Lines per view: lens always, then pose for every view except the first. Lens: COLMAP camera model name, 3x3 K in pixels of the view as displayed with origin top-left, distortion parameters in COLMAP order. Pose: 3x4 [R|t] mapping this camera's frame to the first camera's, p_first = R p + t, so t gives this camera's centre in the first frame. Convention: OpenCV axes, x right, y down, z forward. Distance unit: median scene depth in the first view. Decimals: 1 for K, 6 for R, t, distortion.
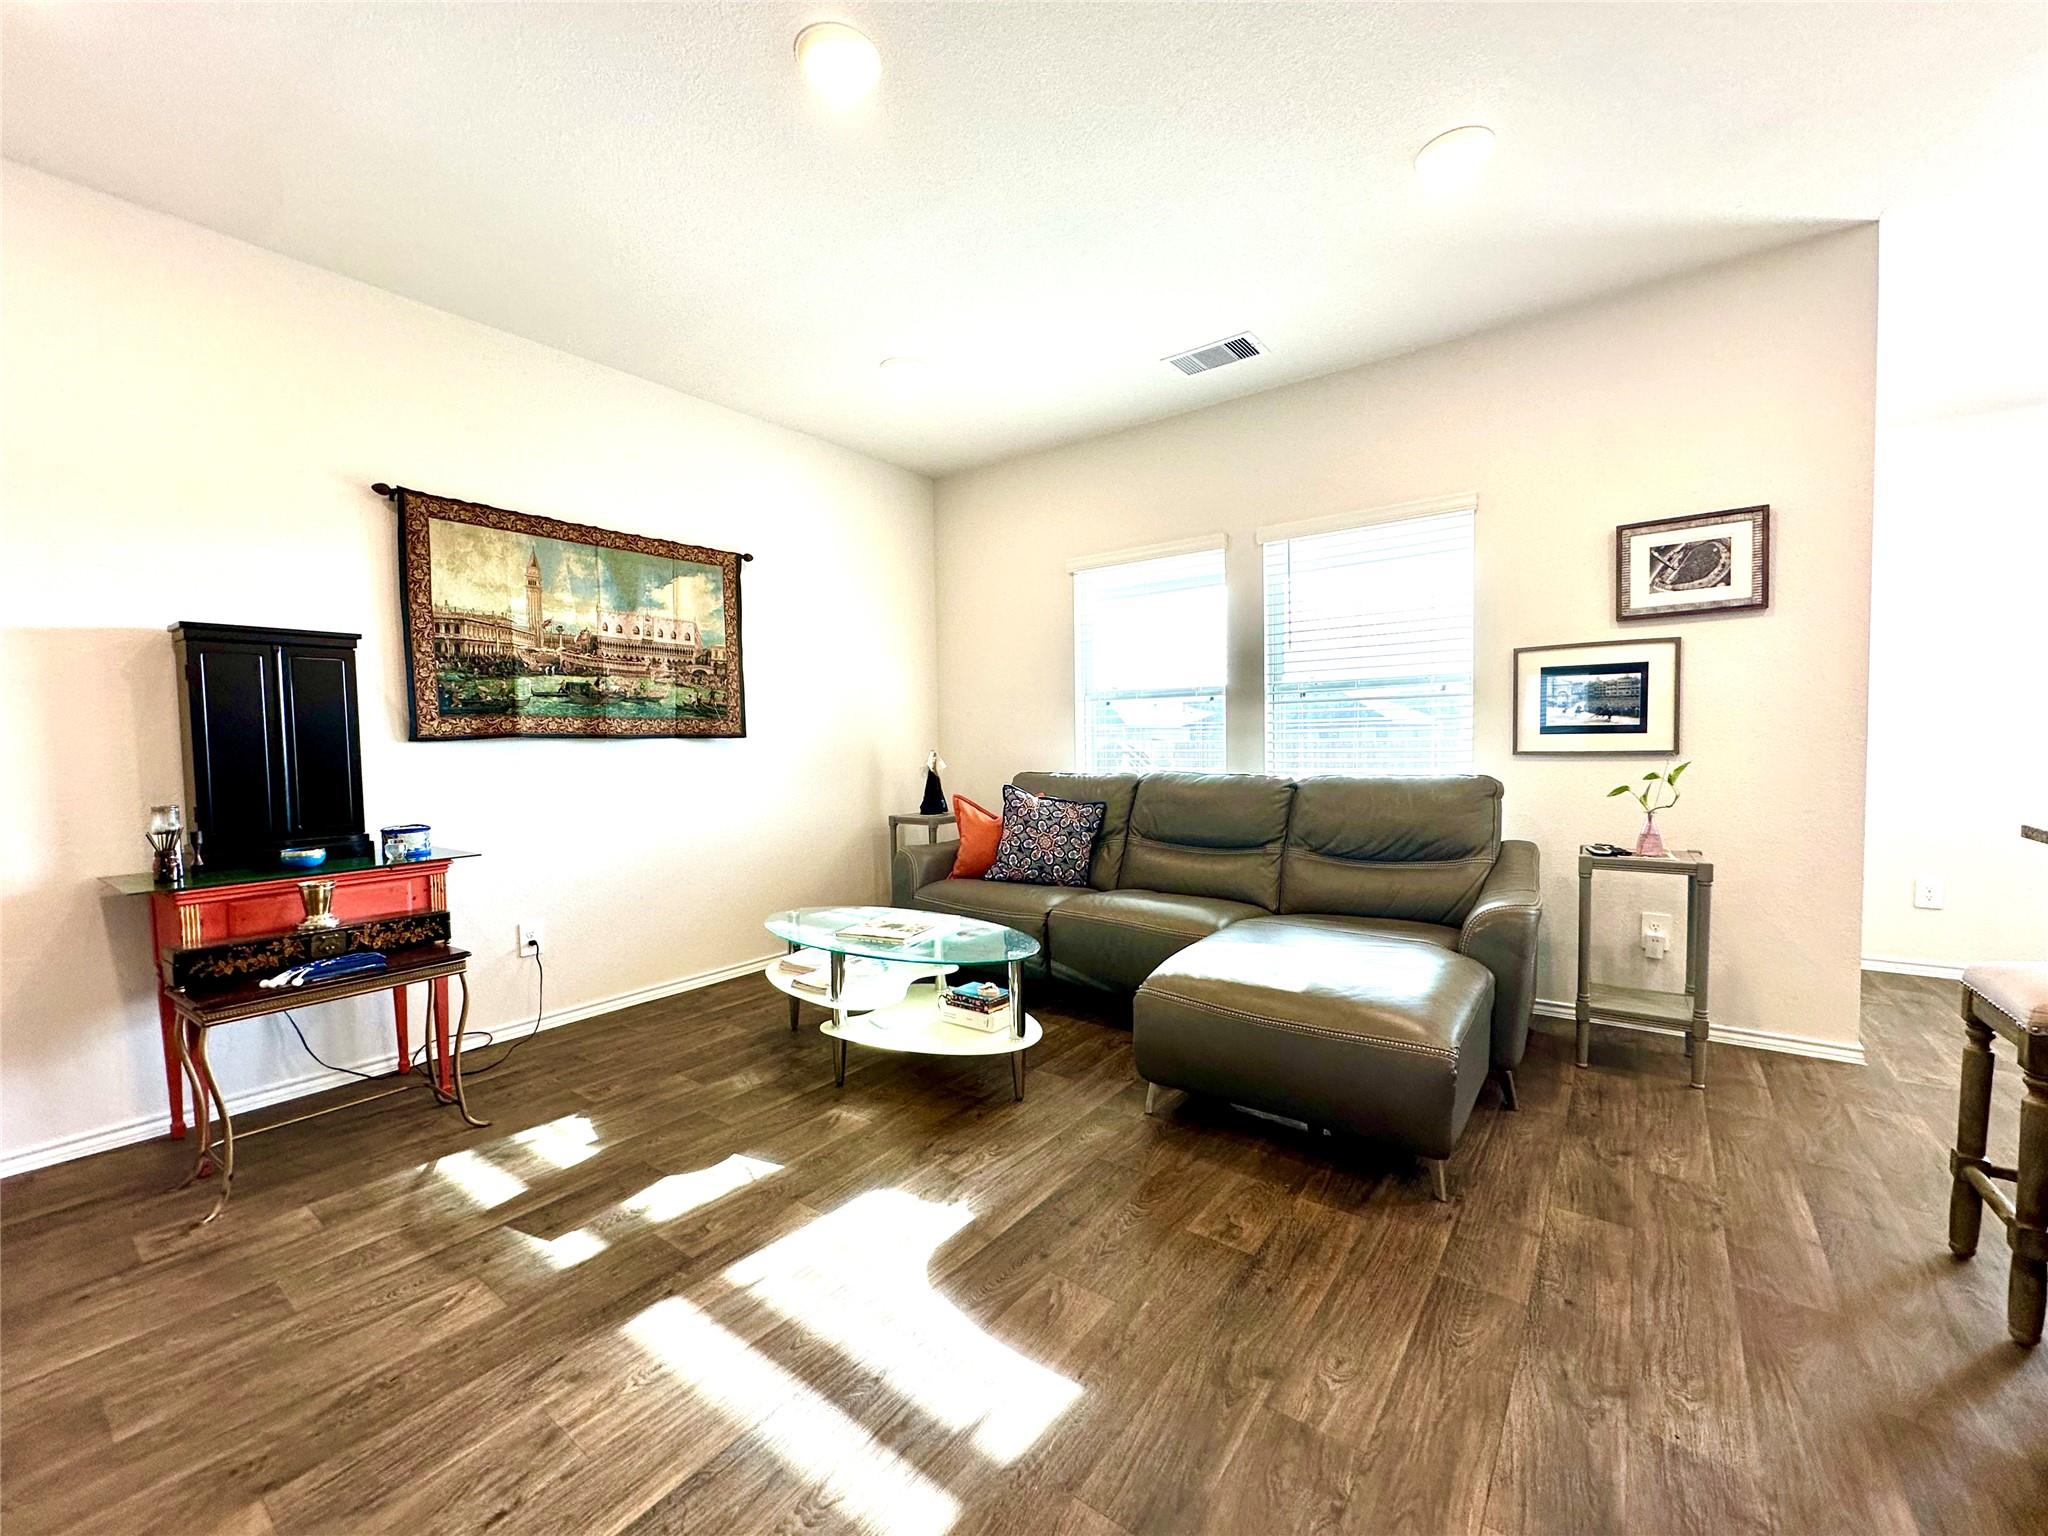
lens RADIAL K [[830.1, 0, 1027.1], [0, 830.1, 779.2], [0, 0, 1]] dist [-0.001242, 0.000209]
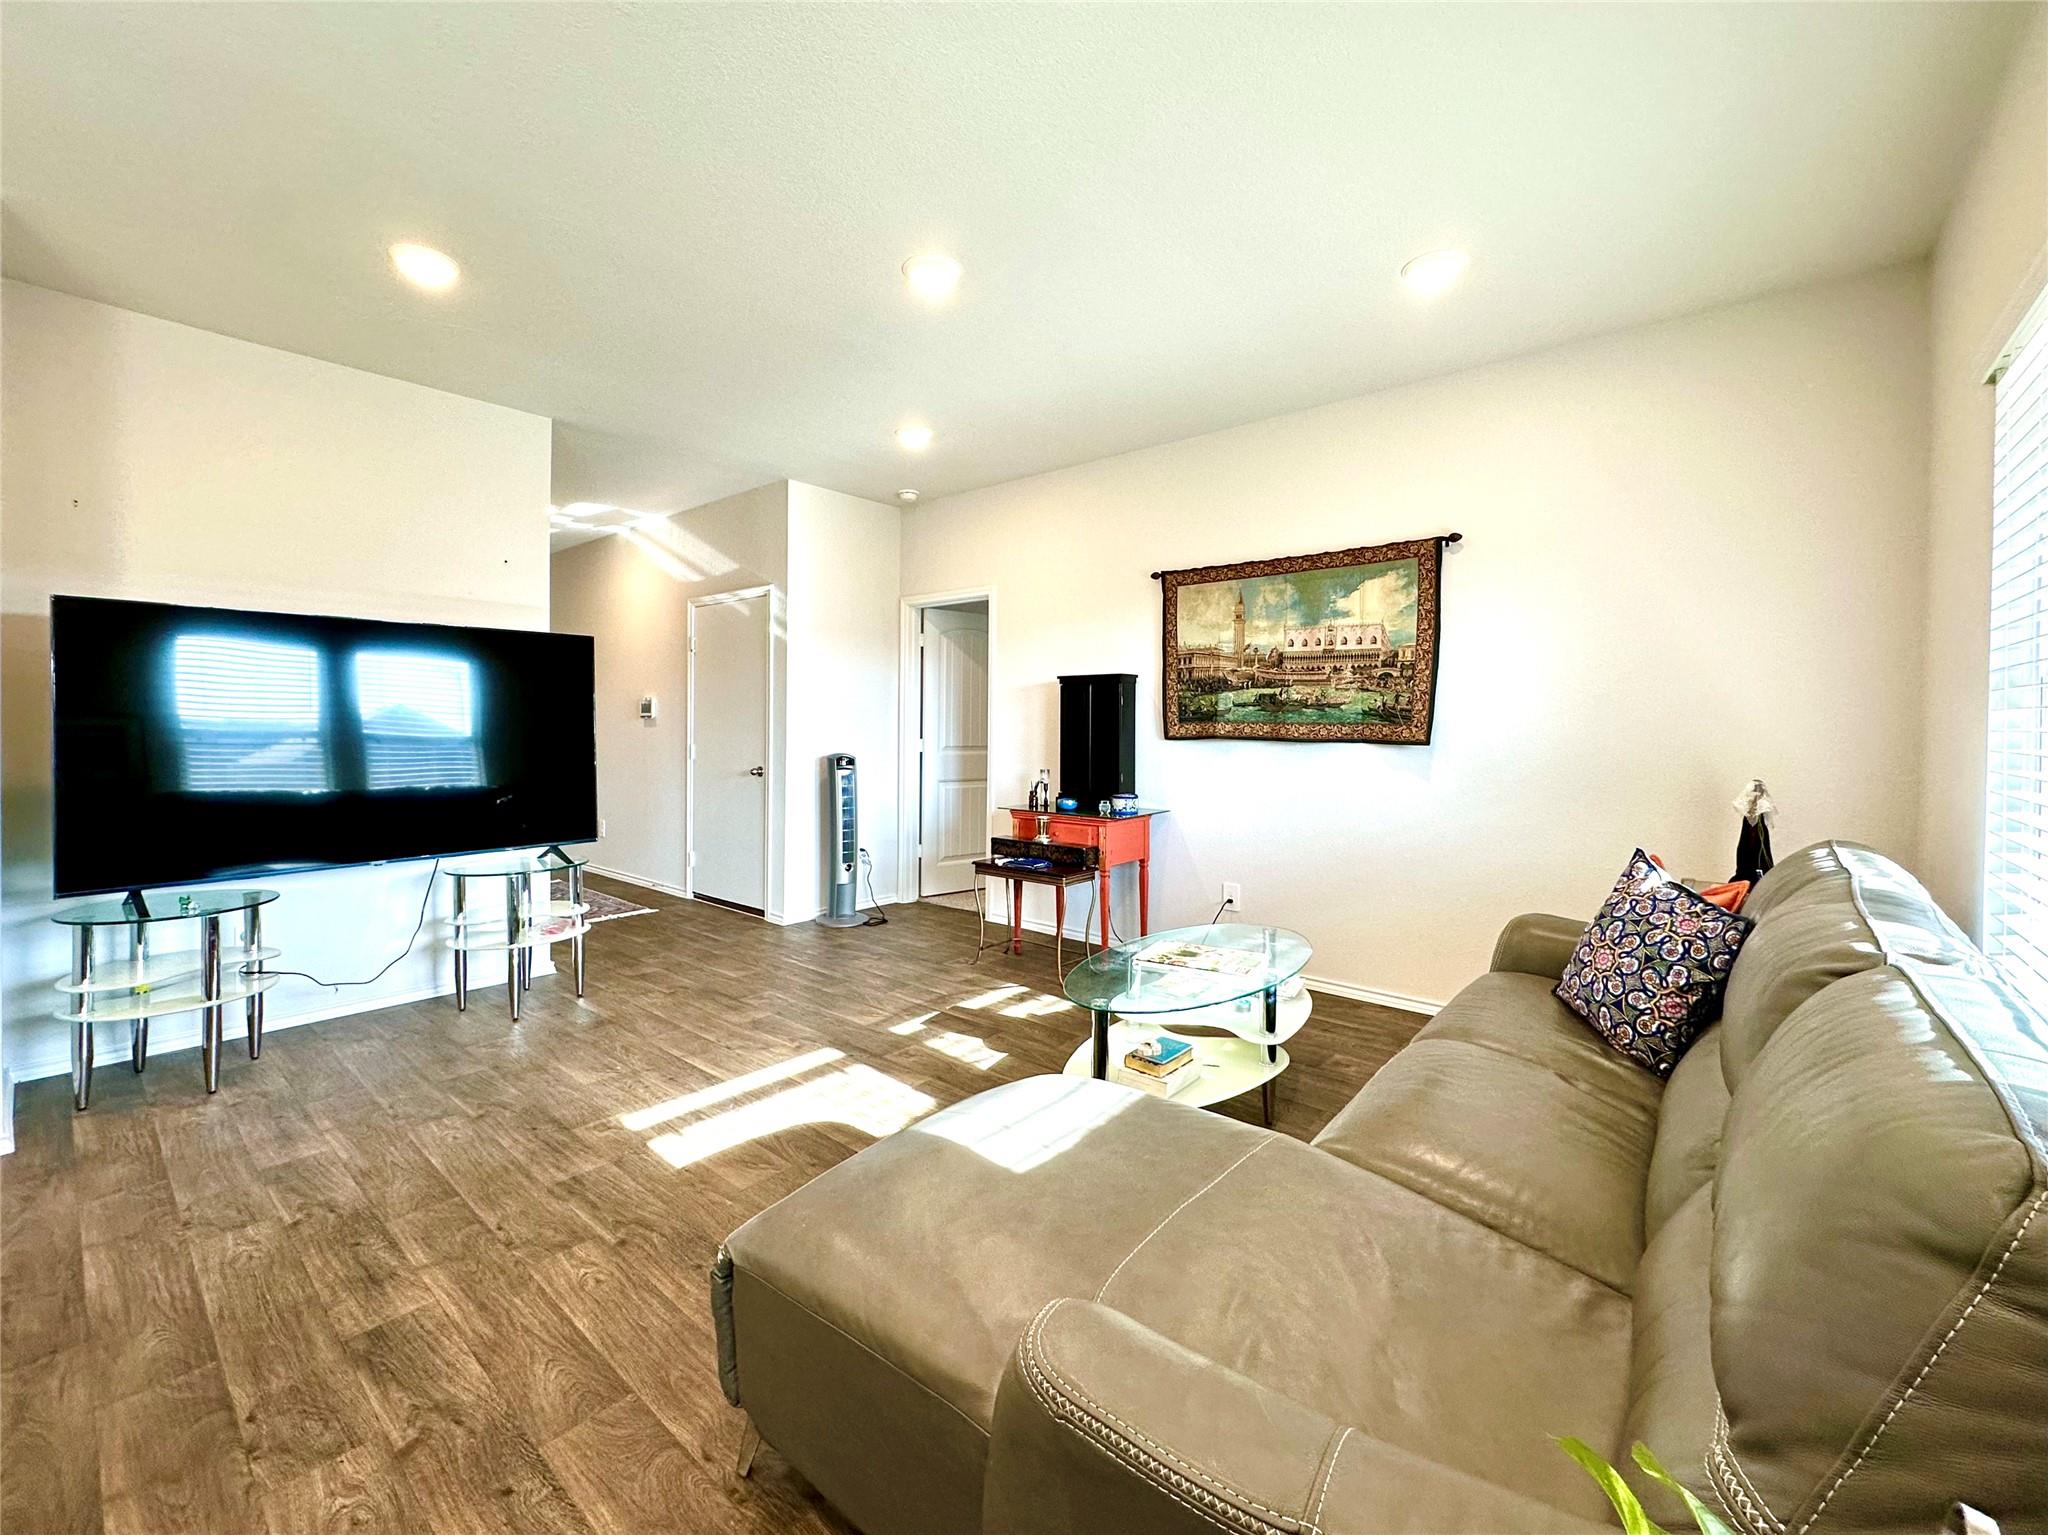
lens RADIAL K [[843.7, 0, 1014.1], [0, 843.7, 736.4], [0, 0, 1]] dist [-0.006458, 0.000422]
pose [[-0.071982, 0.032771, -0.996867, 0.729718], [-0.053110, 0.997916, 0.036640, -0.086409], [0.995991, 0.055582, -0.070092, 0.780404]]
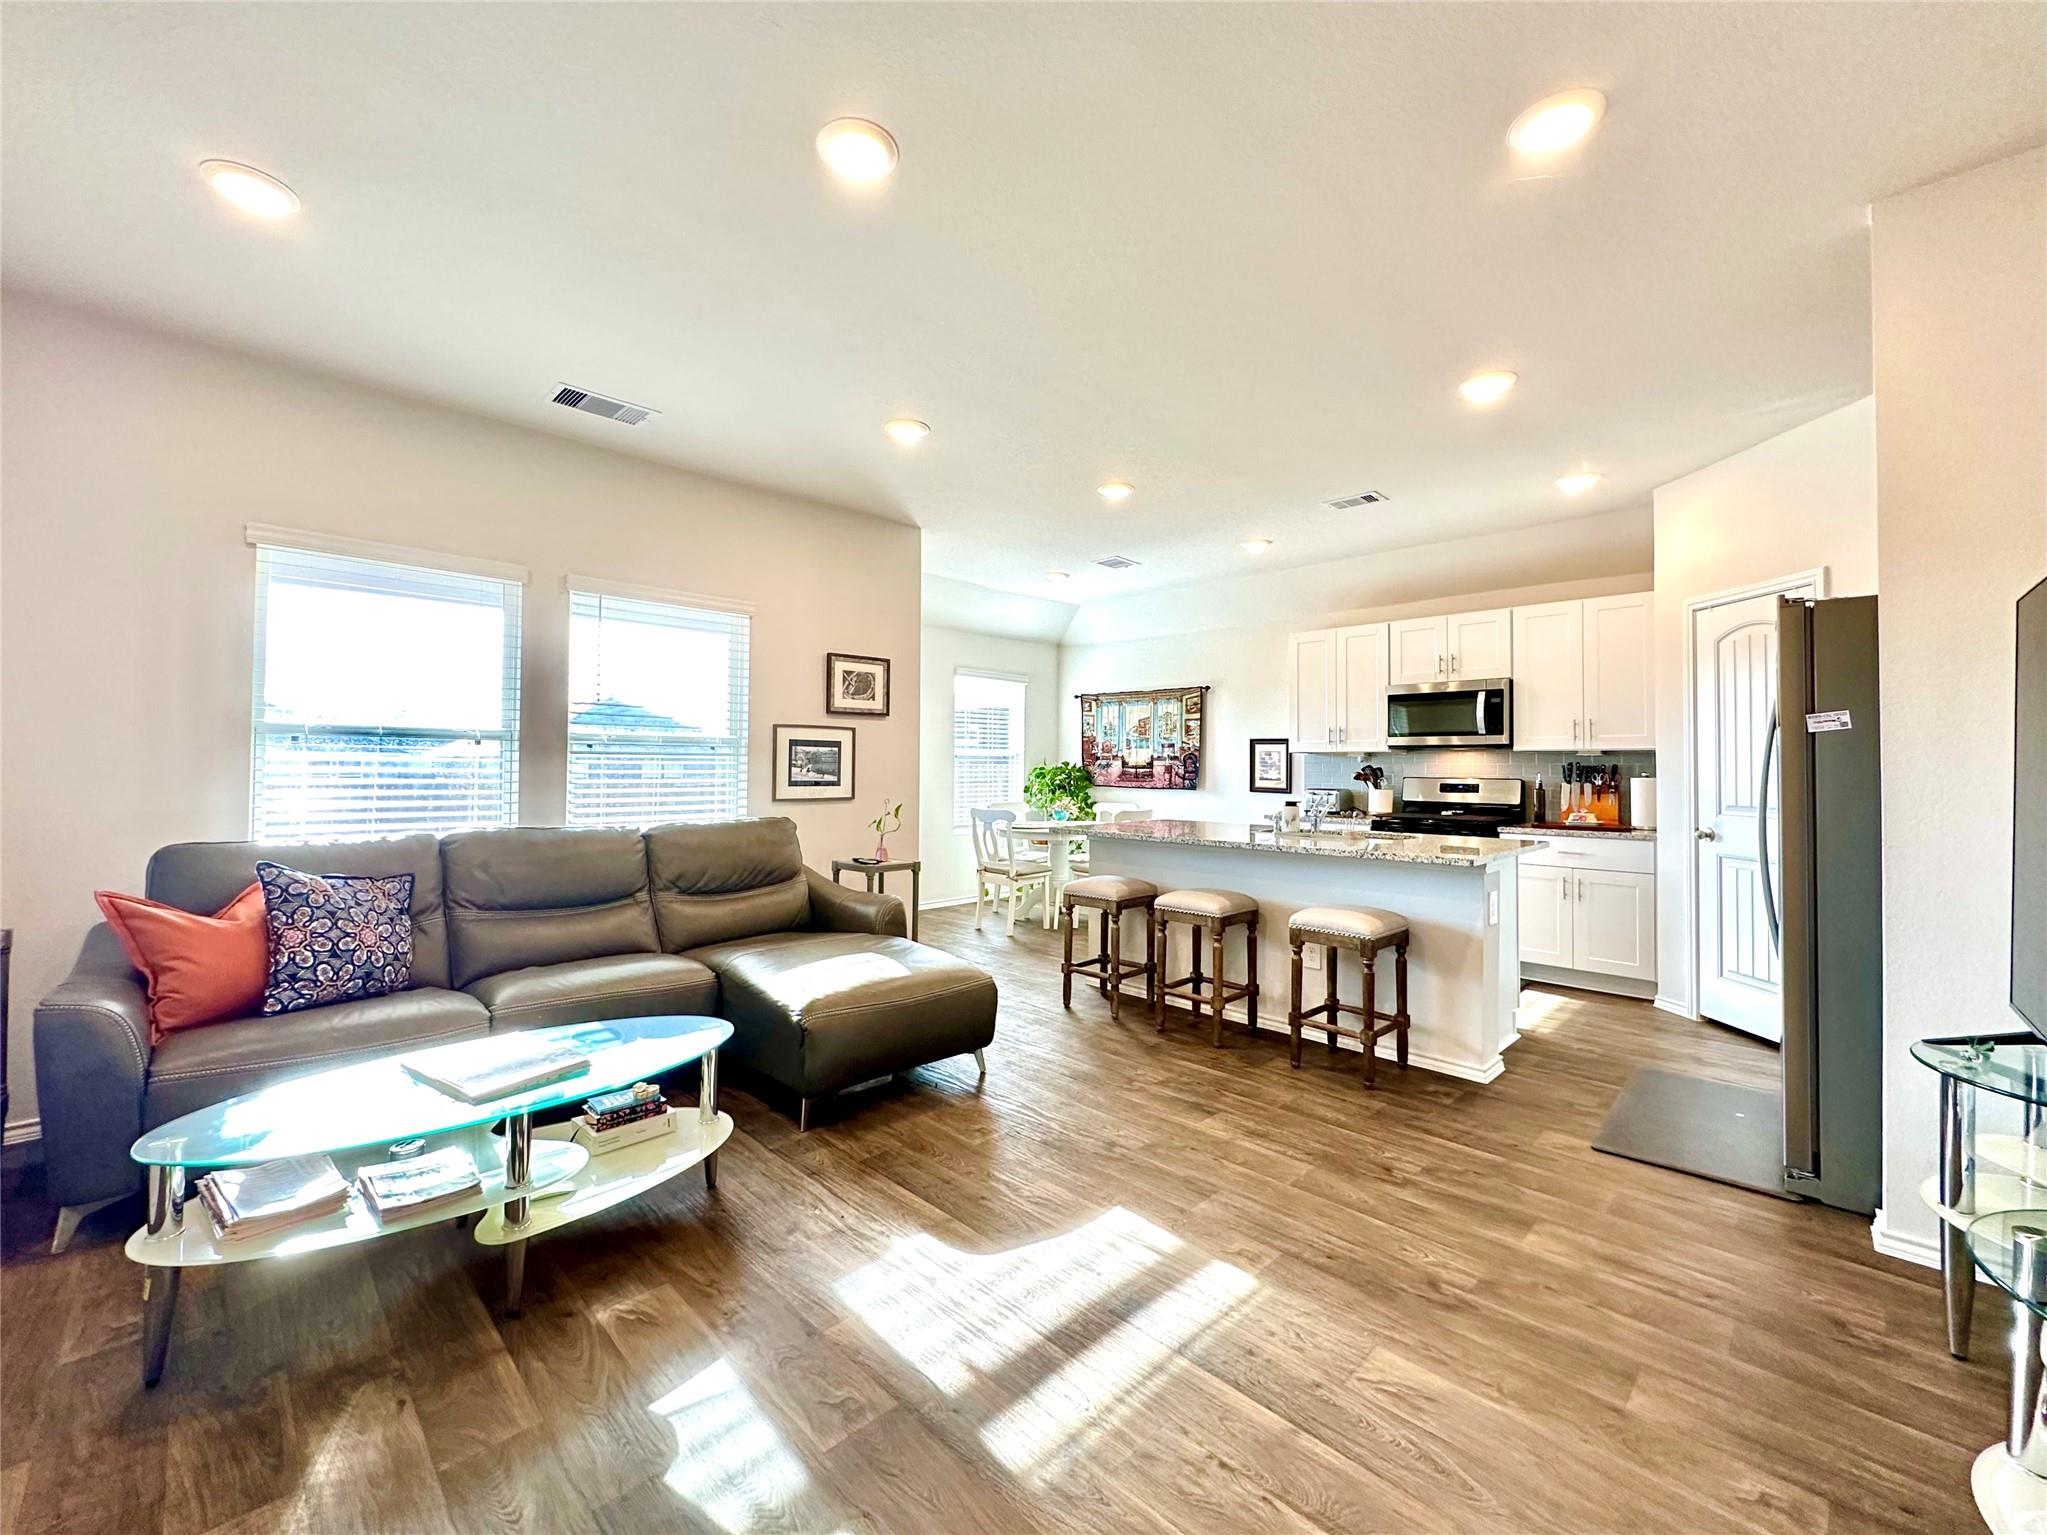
lens RADIAL K [[831.3, 0, 1024.6], [0, 831.3, 739.1], [0, 0, 1]] dist [-0.003283, 0.000116]
pose [[0.142799, 0.054813, 0.988233, -0.738077], [0.038659, 0.997395, -0.060907, -0.033687], [-0.988996, 0.046901, 0.140308, 0.412432]]
